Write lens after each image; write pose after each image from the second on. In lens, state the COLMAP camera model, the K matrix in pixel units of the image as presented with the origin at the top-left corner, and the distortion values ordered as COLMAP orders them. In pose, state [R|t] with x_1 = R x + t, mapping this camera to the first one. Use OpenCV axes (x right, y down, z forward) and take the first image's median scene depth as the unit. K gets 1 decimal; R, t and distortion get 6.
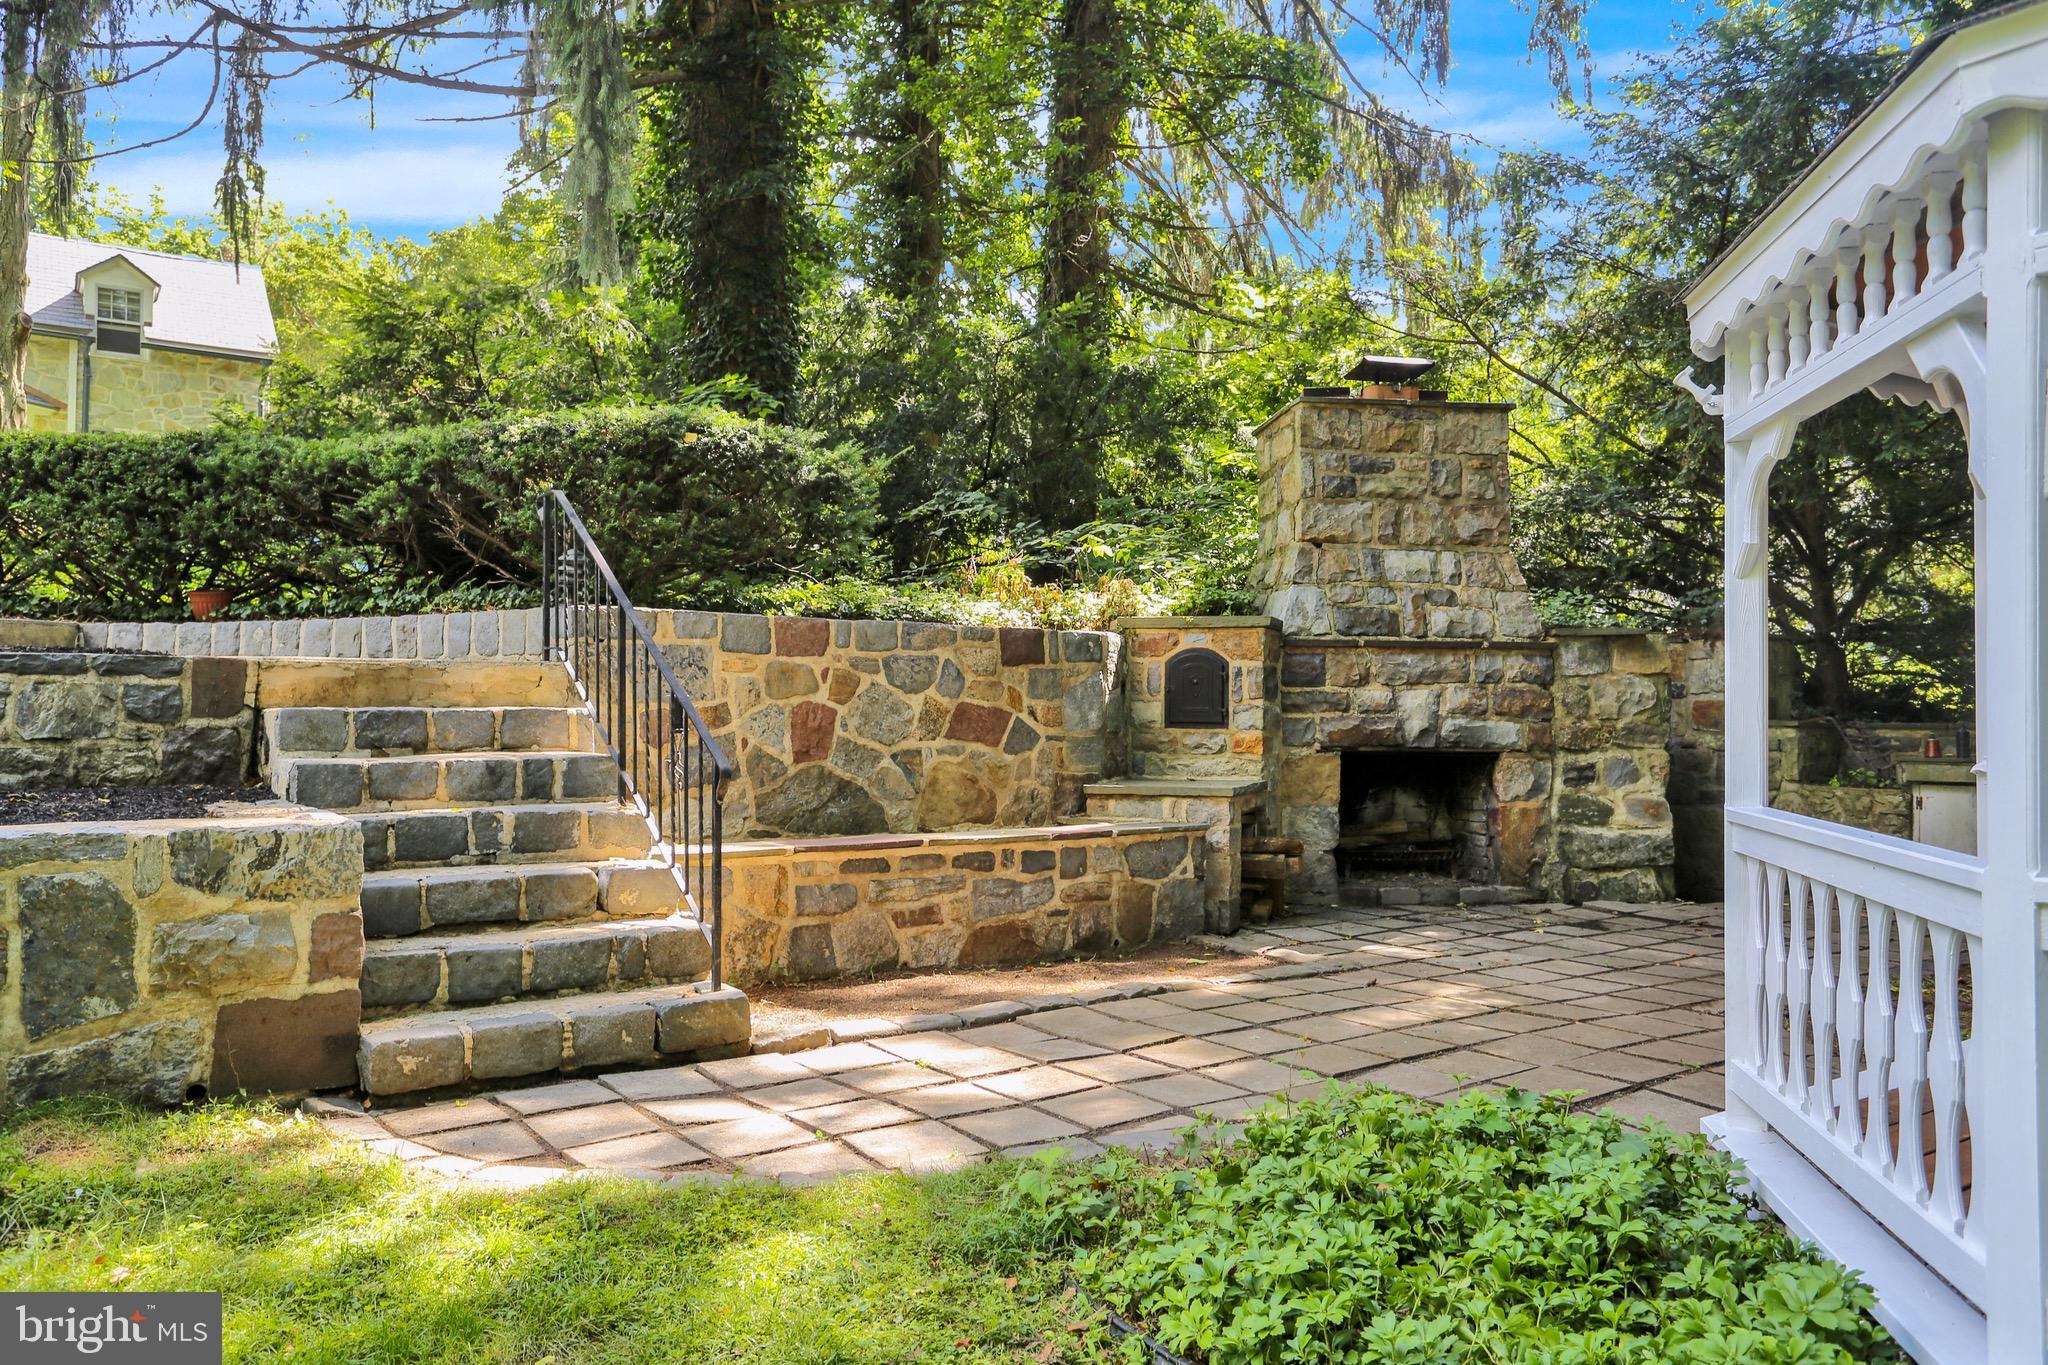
lens RADIAL K [[1478.1, 0, 1011.6], [0, 1478.1, 672.9], [0, 0, 1]] dist [-0.028691, 0.035148]
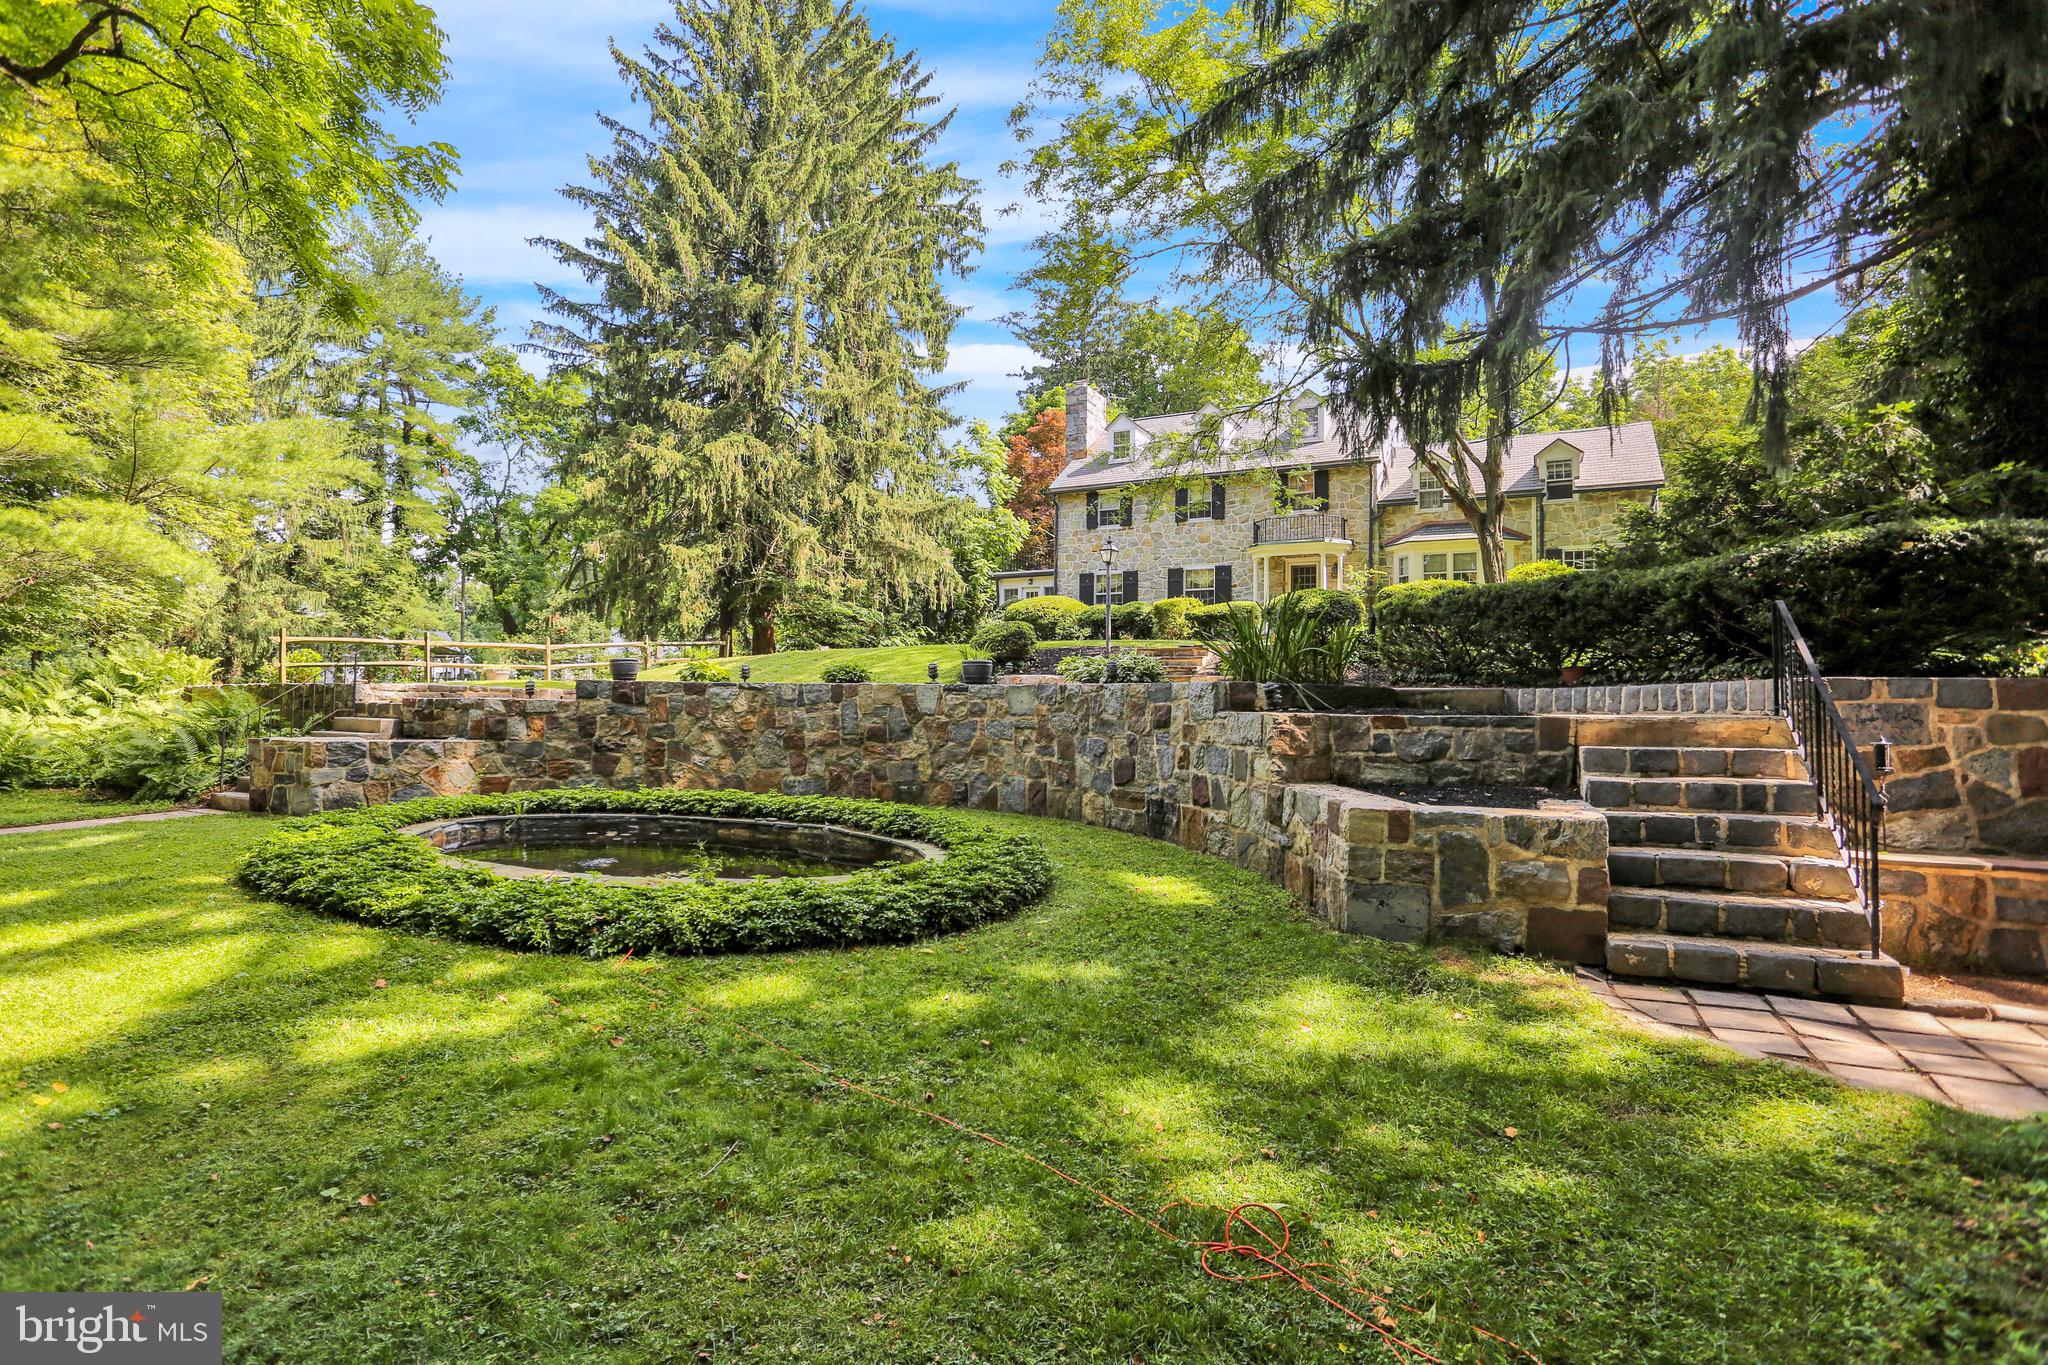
lens RADIAL K [[996.1, 0, 1018.4], [0, 996.1, 672.8], [0, 0, 1]] dist [-0.073573, 0.030948]
pose [[0.478096, -0.027802, -0.877868, 0.130573], [0.012035, 0.999612, -0.025103, -0.027872], [0.878225, 0.001437, 0.478245, -0.098434]]
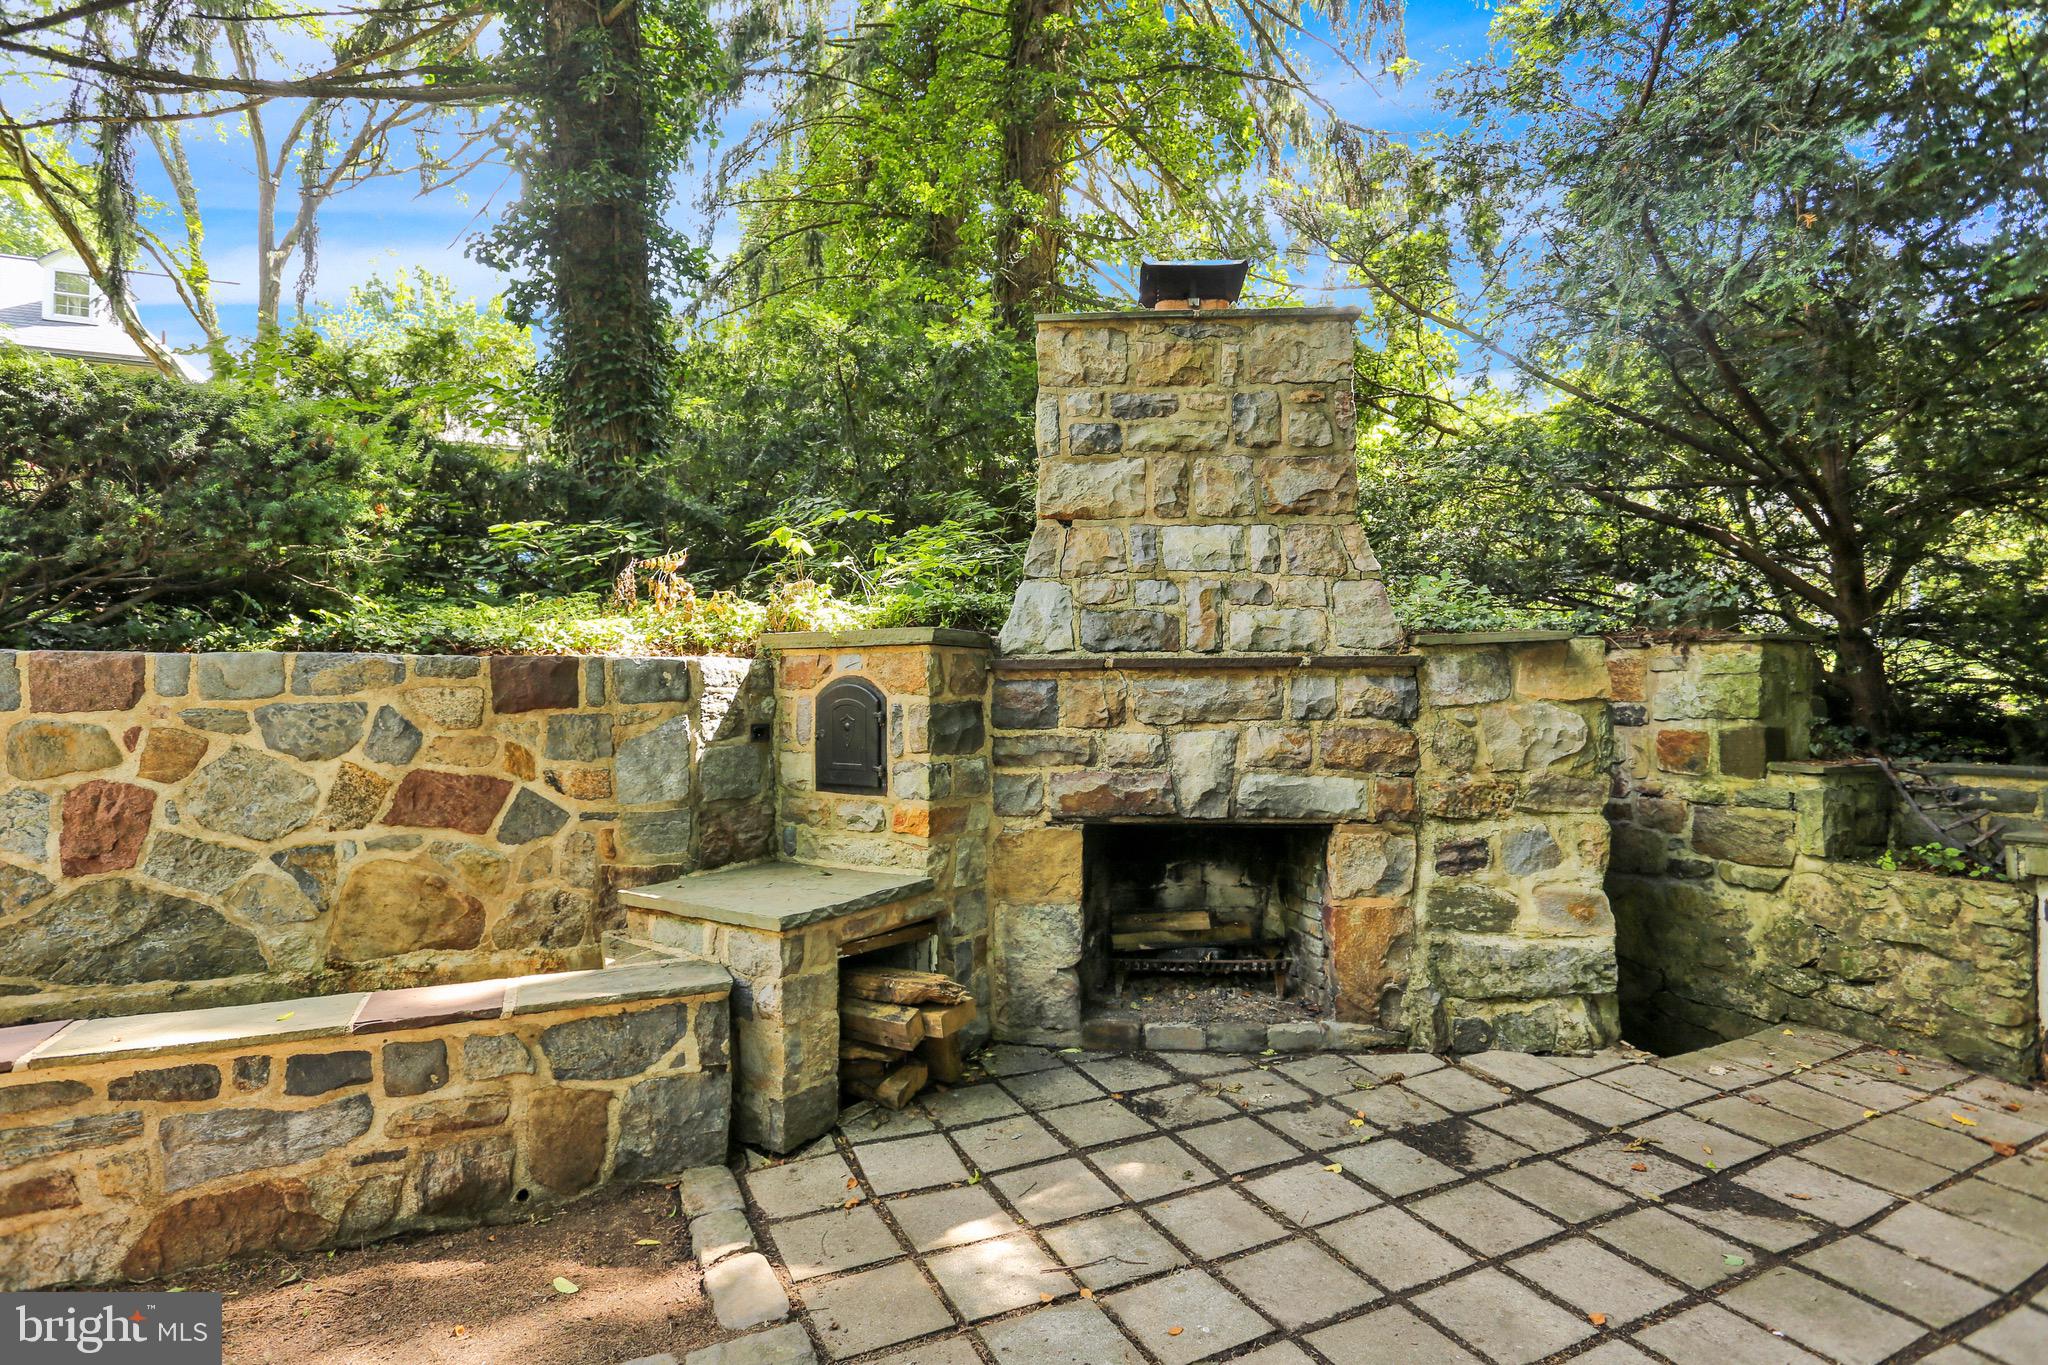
lens RADIAL K [[996.1, 0, 1018.4], [0, 996.1, 672.8], [0, 0, 1]] dist [-0.073573, 0.030948]
pose [[0.982304, -0.016960, -0.186524, 0.292951], [0.018298, 0.999818, 0.005456, -0.019877], [0.186398, -0.008772, 0.982435, 0.571287]]
